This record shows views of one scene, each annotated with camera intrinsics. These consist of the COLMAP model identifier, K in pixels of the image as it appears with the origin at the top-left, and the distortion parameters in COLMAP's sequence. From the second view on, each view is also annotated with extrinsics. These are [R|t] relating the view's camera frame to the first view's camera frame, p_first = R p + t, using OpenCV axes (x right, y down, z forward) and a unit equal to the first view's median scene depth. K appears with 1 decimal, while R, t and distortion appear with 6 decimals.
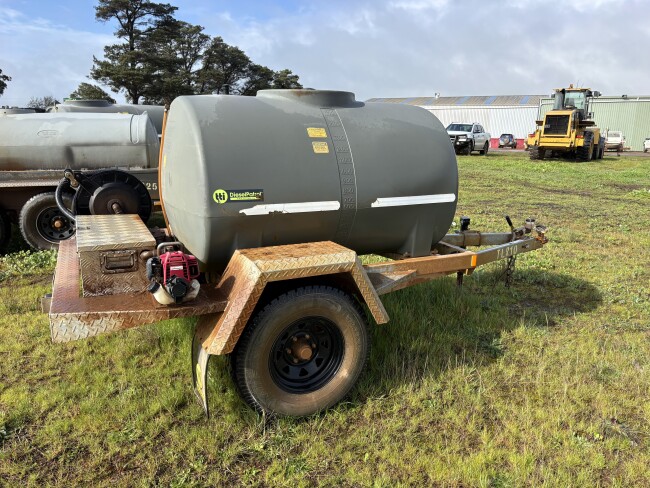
lens RADIAL K [[501.9, 0, 324.3], [0, 501.9, 258.8], [0, 0, 1]] dist [0.027550, -0.008414]
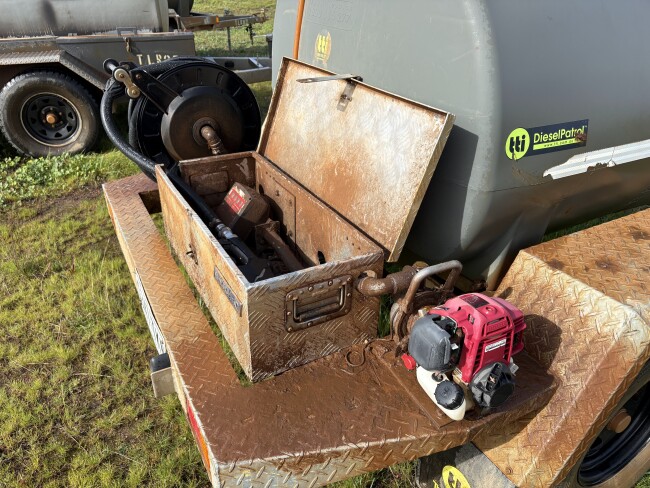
lens RADIAL K [[501.9, 0, 324.3], [0, 501.9, 258.8], [0, 0, 1]] dist [0.027550, -0.008414]
pose [[0.998903, -0.027138, 0.038157, -0.320919], [0.015978, 0.963561, 0.267013, -0.119126], [-0.044013, -0.266110, 0.962937, 0.437894]]
